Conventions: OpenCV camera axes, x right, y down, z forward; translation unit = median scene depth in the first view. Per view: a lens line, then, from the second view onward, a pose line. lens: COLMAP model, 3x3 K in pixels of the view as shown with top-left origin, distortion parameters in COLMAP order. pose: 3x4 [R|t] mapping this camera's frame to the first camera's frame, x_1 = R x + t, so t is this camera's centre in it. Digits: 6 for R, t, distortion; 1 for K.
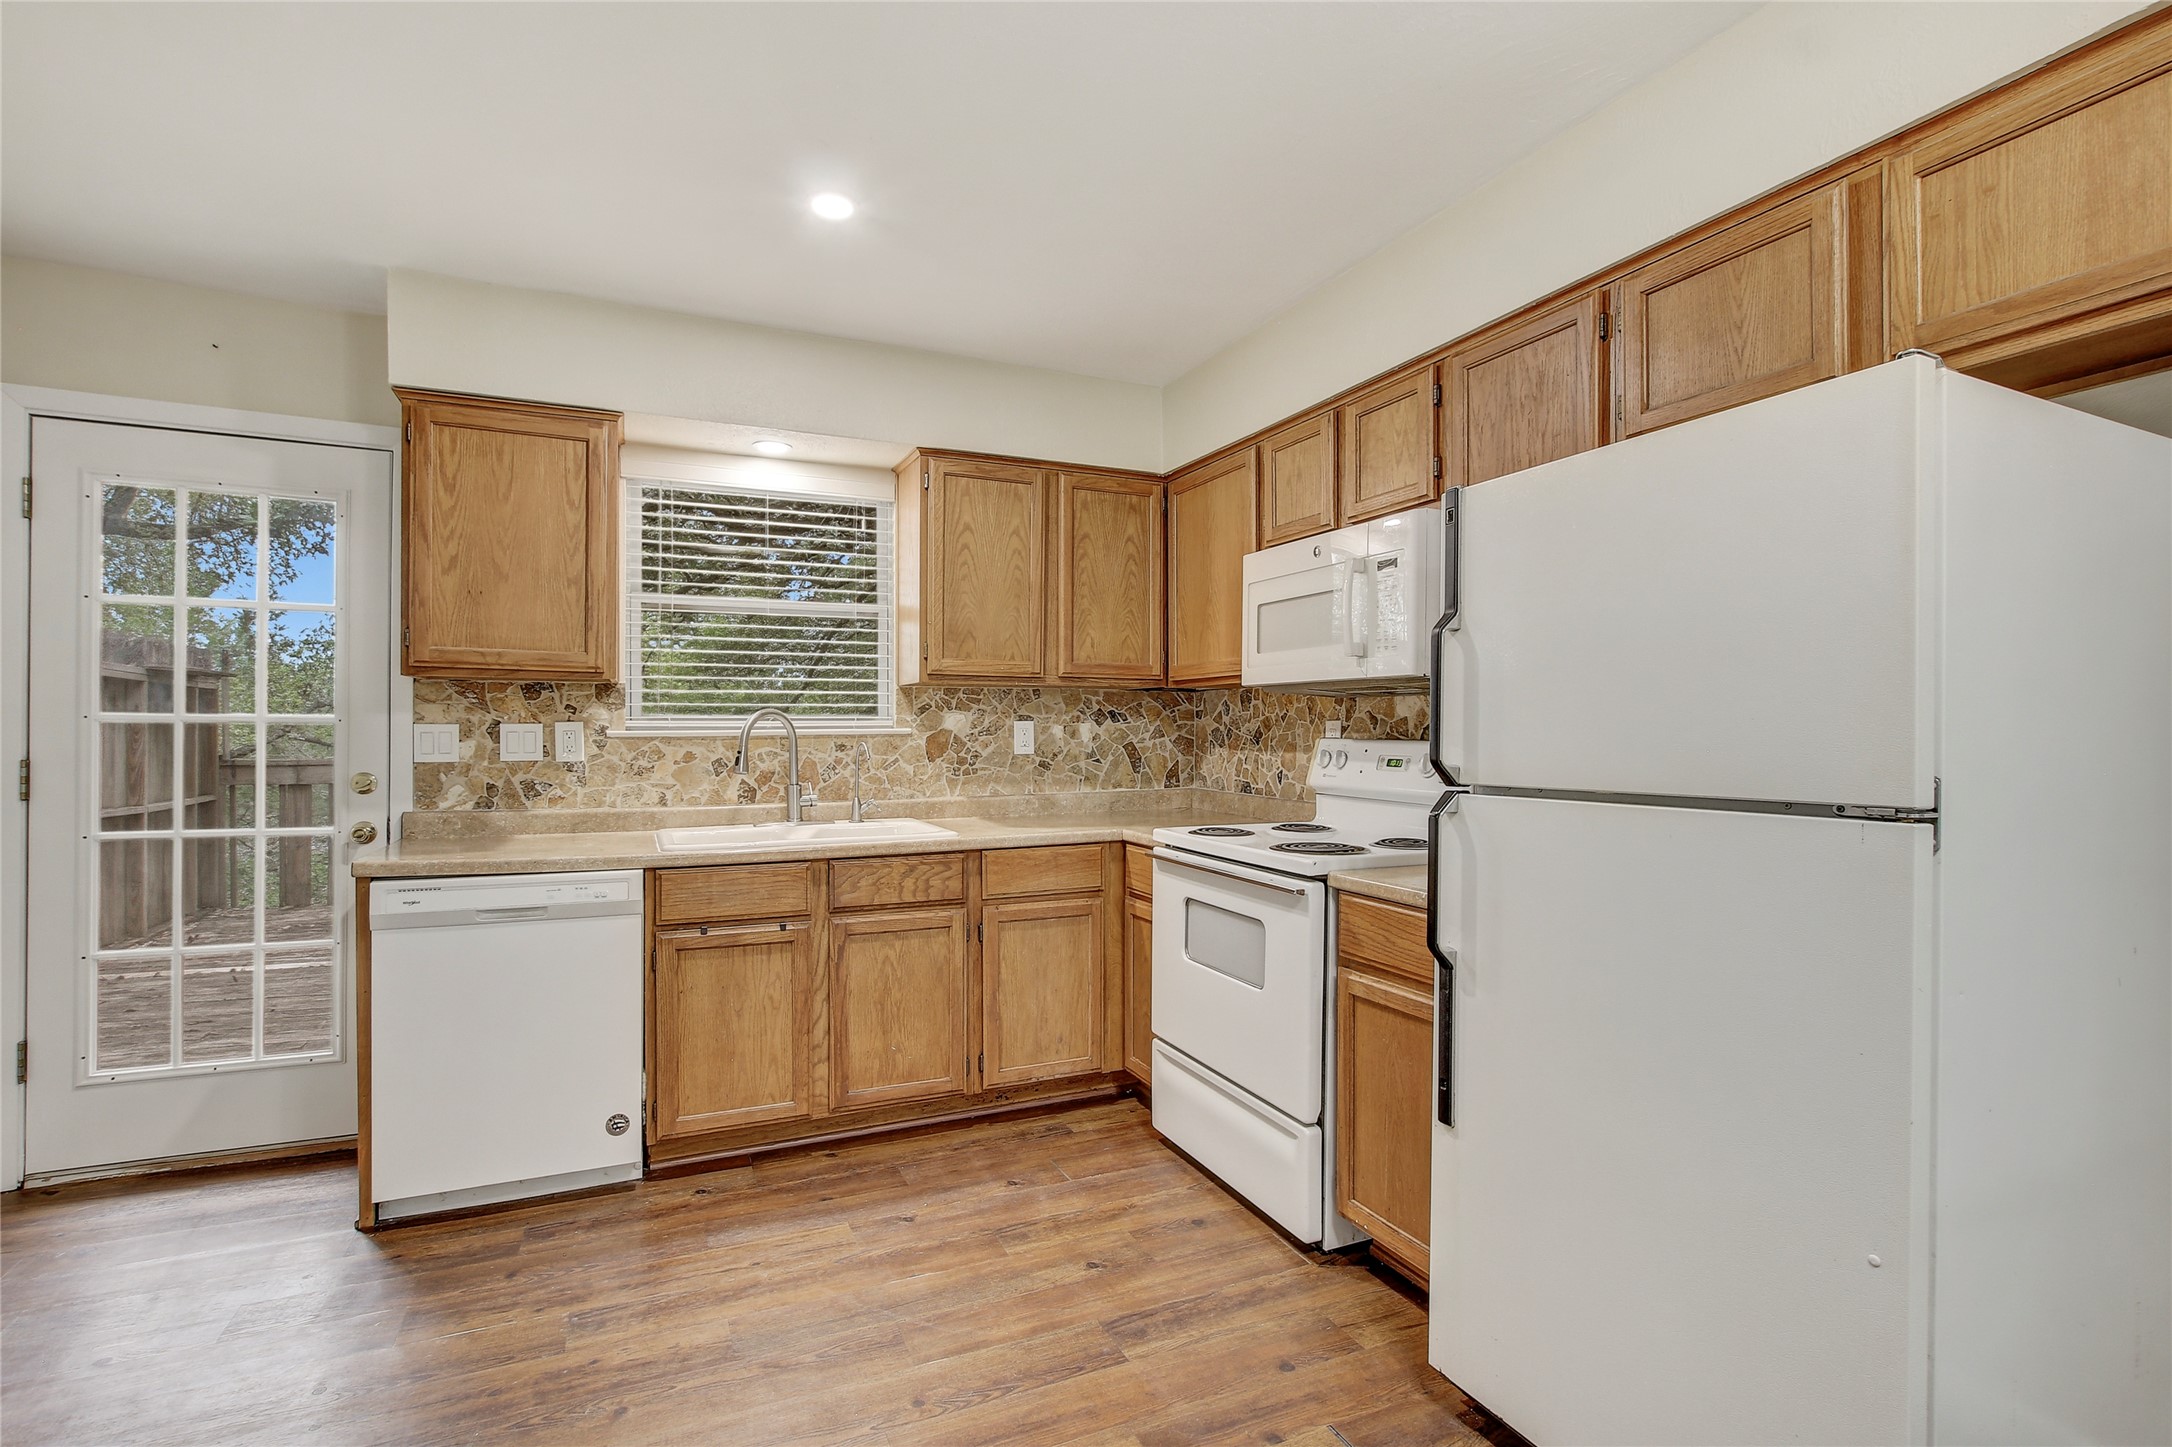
lens RADIAL K [[1017.2, 0, 1084.4], [0, 1017.2, 732.7], [0, 0, 1]] dist [-0.010696, 0.003888]
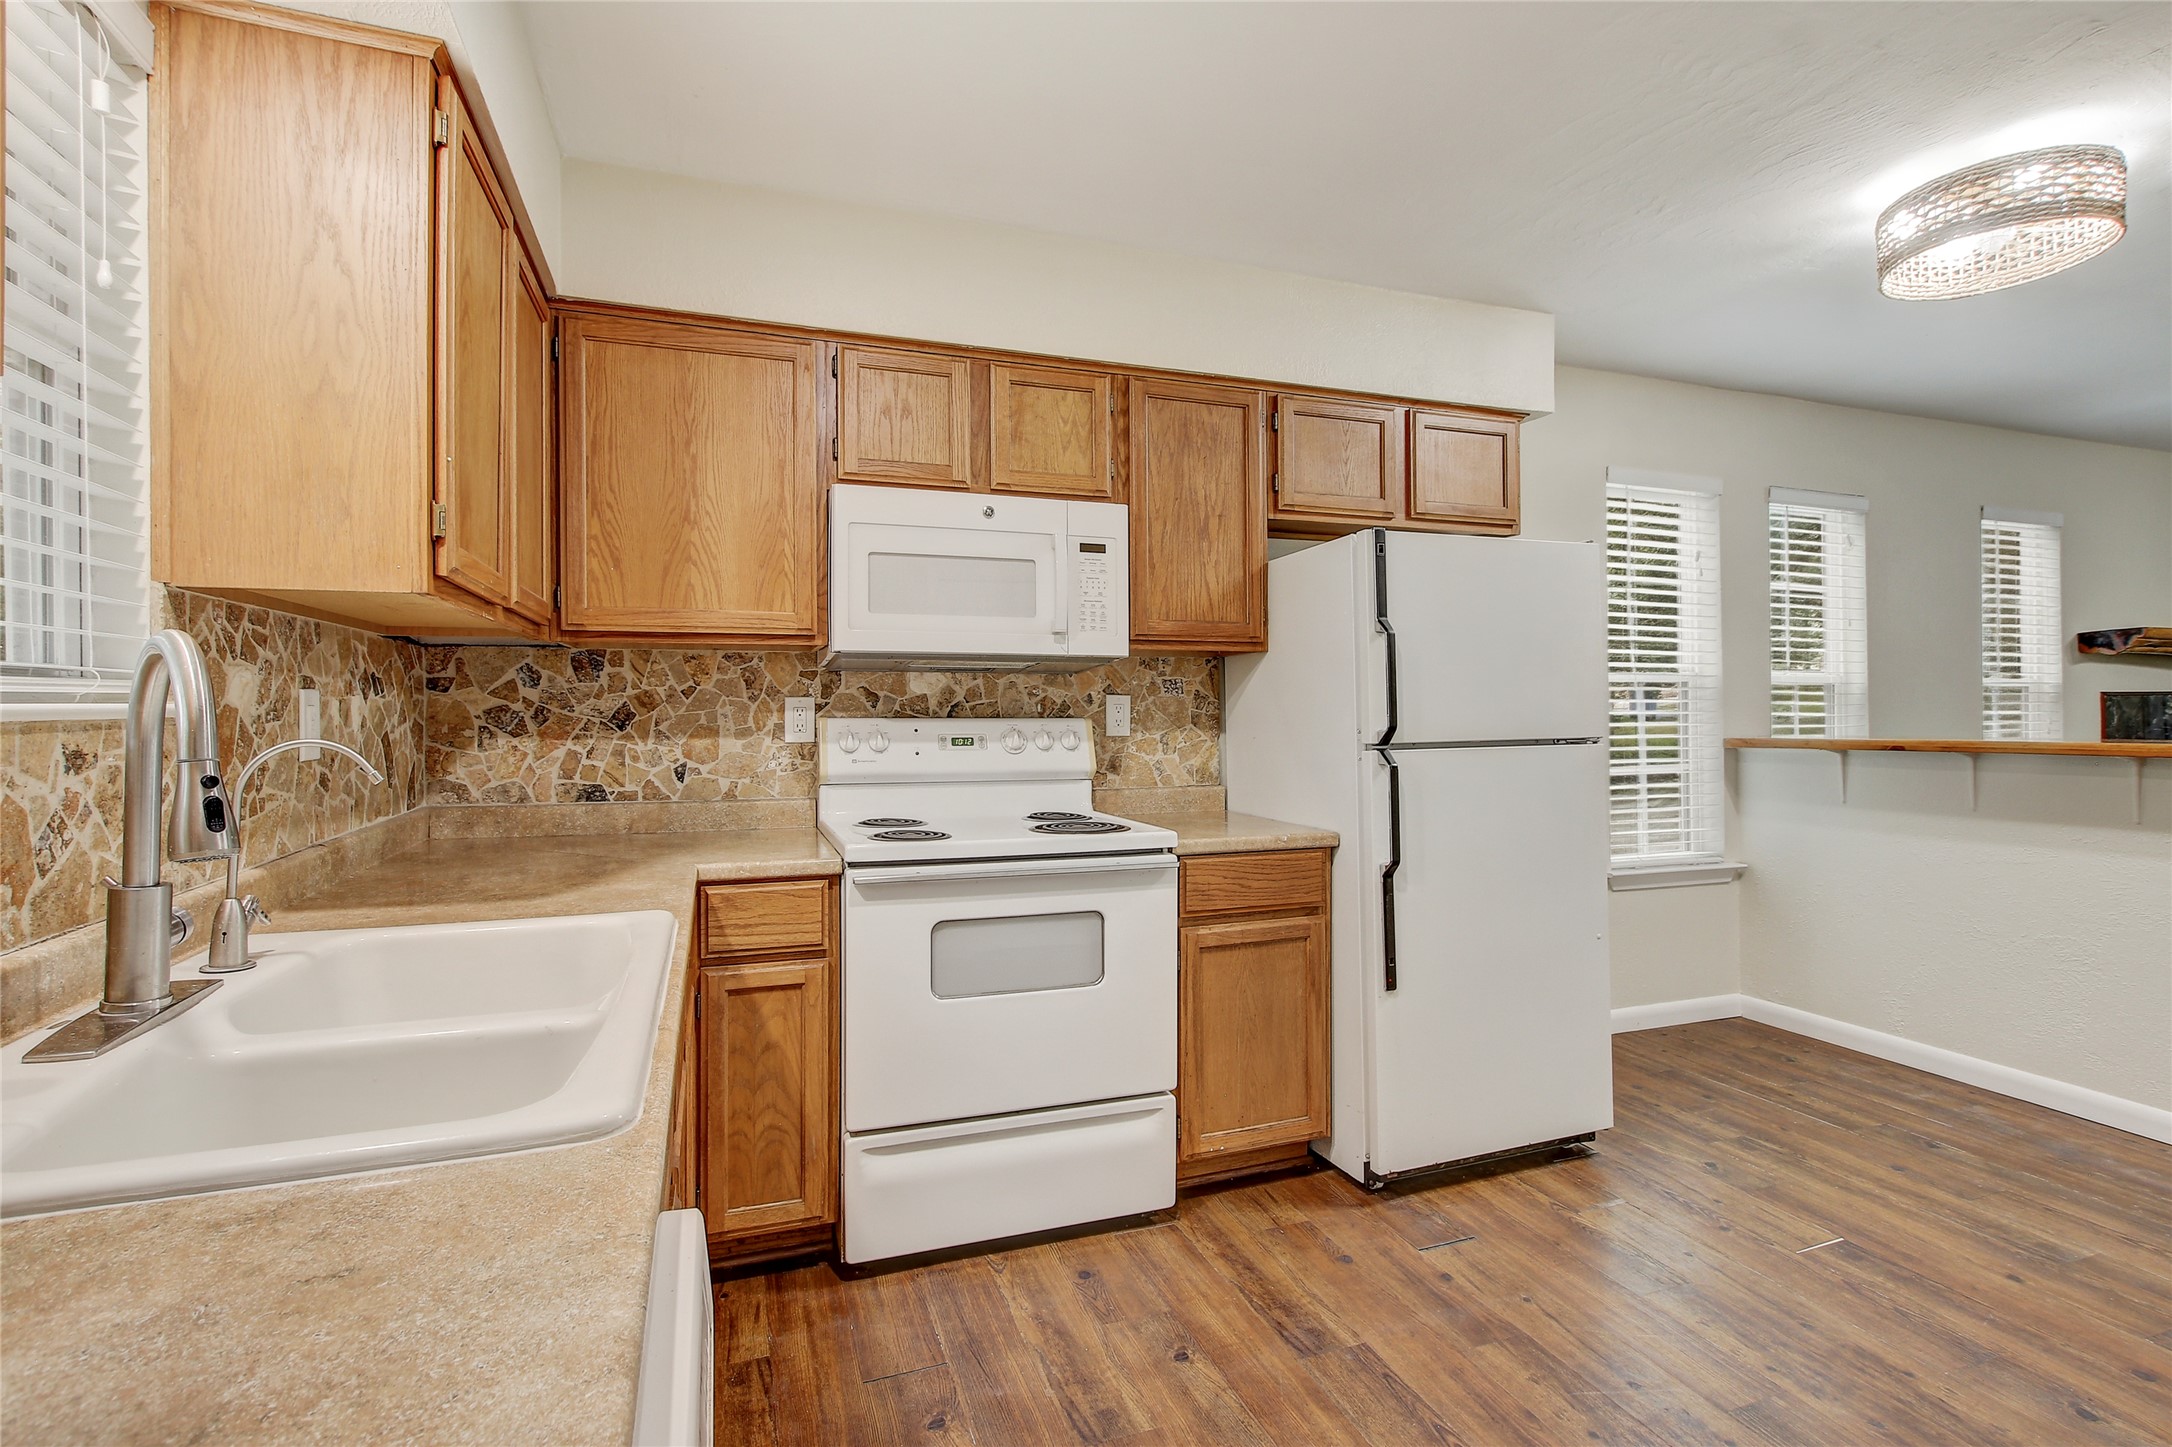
lens RADIAL K [[1017.2, 0, 1083.3], [0, 1017.2, 713.3], [0, 0, 1]] dist [-0.010696, 0.003888]
pose [[0.079635, -0.002296, 0.996821, -0.639066], [0.008148, 0.999965, 0.001652, 0.002172], [-0.996791, 0.007991, 0.079651, 0.792747]]
